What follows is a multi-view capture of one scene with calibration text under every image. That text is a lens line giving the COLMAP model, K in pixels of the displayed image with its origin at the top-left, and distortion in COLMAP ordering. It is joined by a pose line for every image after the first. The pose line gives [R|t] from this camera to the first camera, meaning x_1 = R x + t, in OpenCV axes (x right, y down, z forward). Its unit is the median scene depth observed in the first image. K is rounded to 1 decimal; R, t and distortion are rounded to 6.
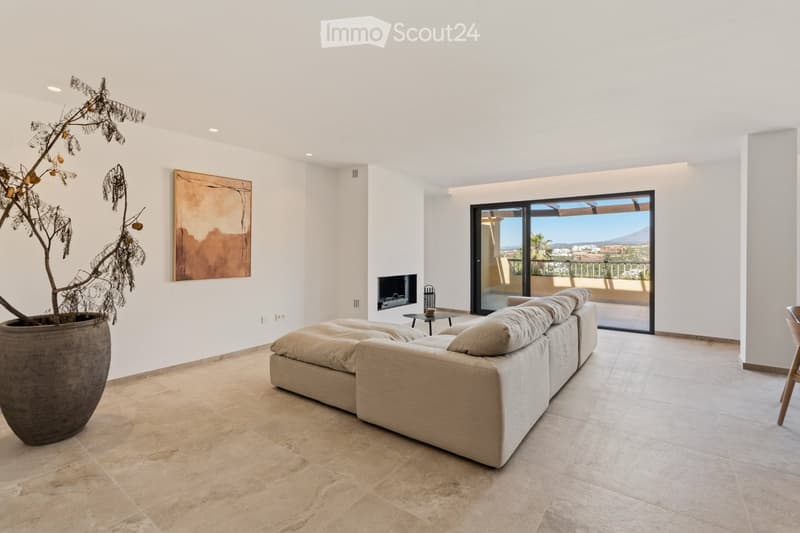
lens RADIAL K [[370.1, 0, 400.8], [0, 370.1, 263.8], [0, 0, 1]] dist [-0.003708, 0.001118]
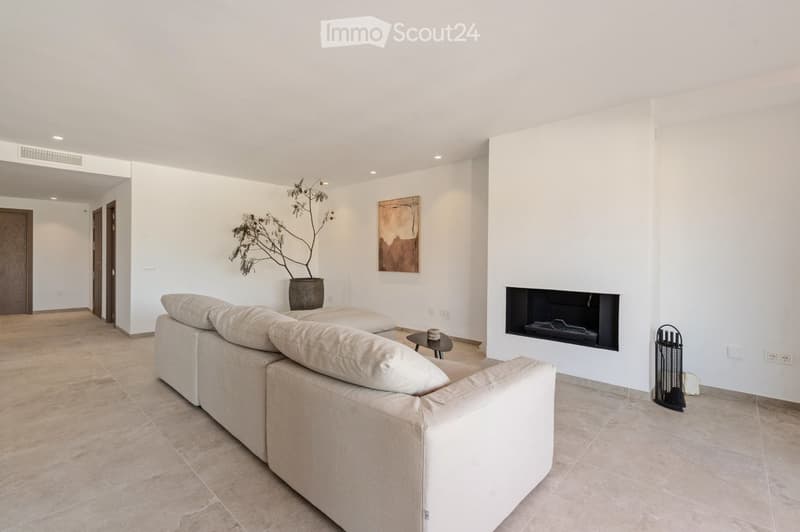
lens RADIAL K [[370.1, 0, 400.8], [0, 370.1, 260.7], [0, 0, 1]] dist [-0.003708, 0.001118]
pose [[-0.121581, 0.009660, -0.992535, 0.854915], [-0.036301, 0.999240, 0.014172, -0.021685], [0.991918, 0.037753, -0.121138, 1.127355]]
